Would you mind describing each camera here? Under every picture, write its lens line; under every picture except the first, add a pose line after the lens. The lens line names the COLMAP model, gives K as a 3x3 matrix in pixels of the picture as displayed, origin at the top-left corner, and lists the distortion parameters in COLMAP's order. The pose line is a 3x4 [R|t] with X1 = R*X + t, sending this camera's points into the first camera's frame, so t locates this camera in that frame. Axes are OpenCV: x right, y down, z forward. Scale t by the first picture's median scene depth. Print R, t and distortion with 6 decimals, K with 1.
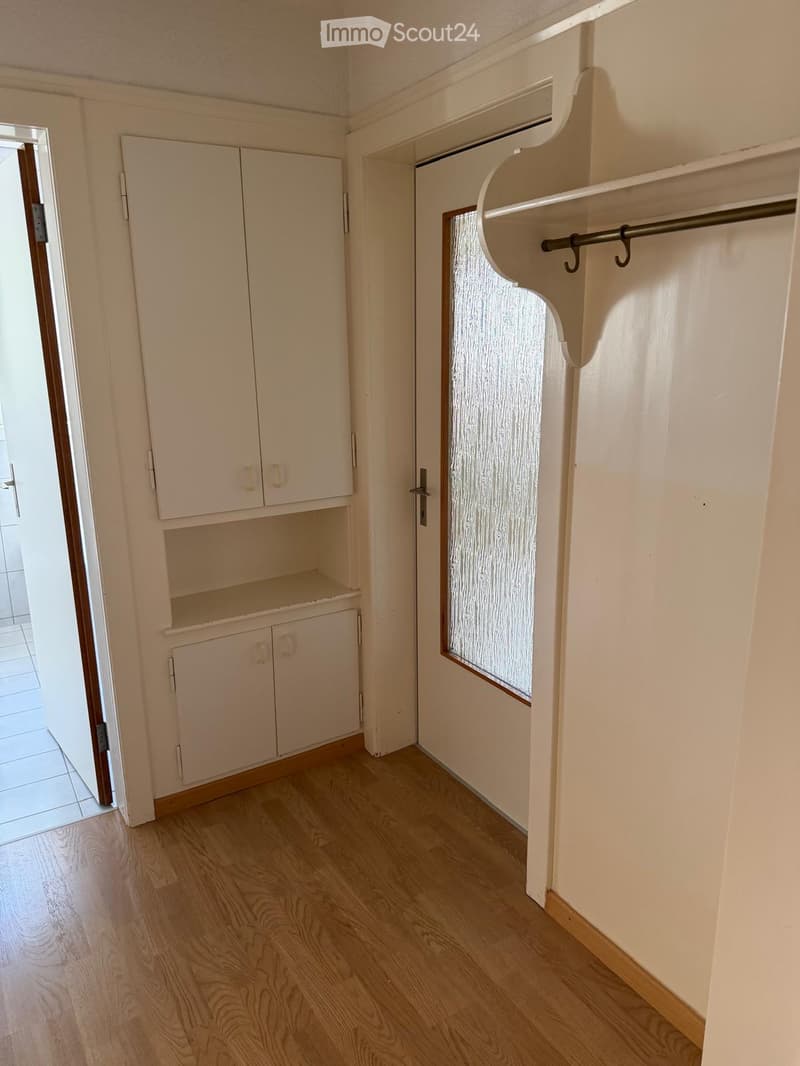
lens RADIAL K [[751.8, 0, 400.0], [0, 751.8, 533.0], [0, 0, 1]] dist [0.003529, -0.001861]
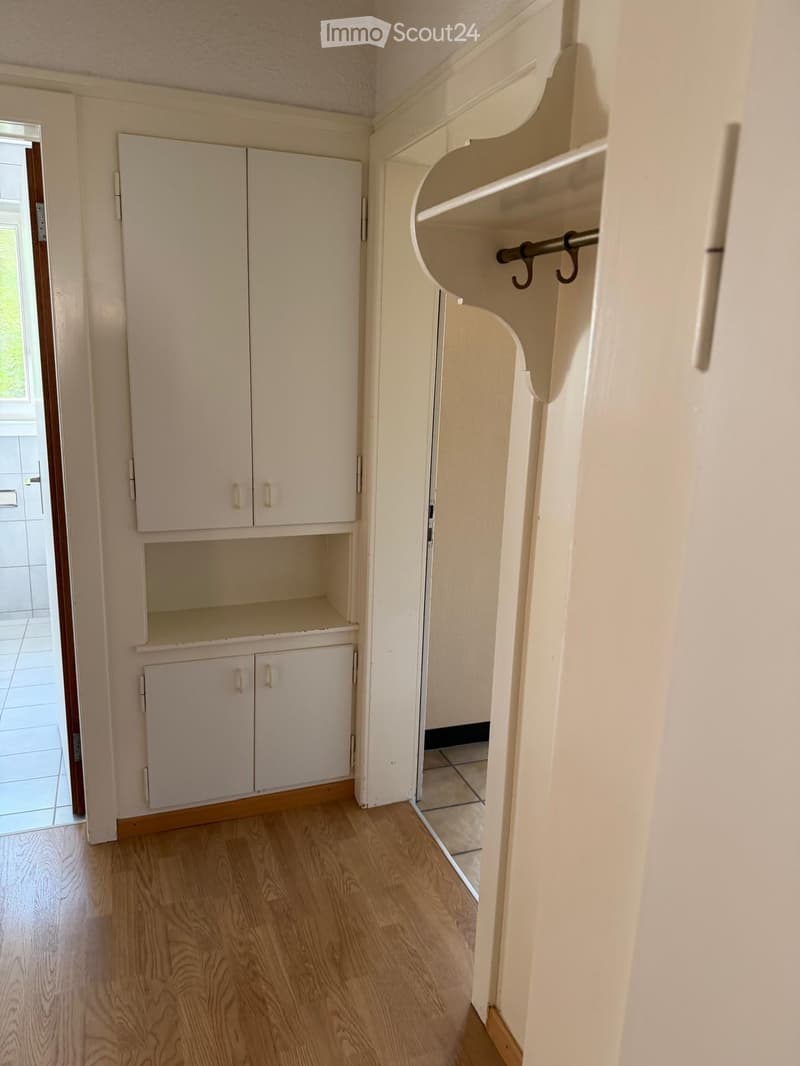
lens RADIAL K [[758.0, 0, 400.0], [0, 758.0, 533.0], [0, 0, 1]] dist [0.003848, -0.001405]
pose [[0.979465, 0.091596, -0.179608, 0.183090], [-0.095087, 0.995409, -0.010909, -0.037348], [0.177784, 0.027763, 0.983678, 0.107499]]
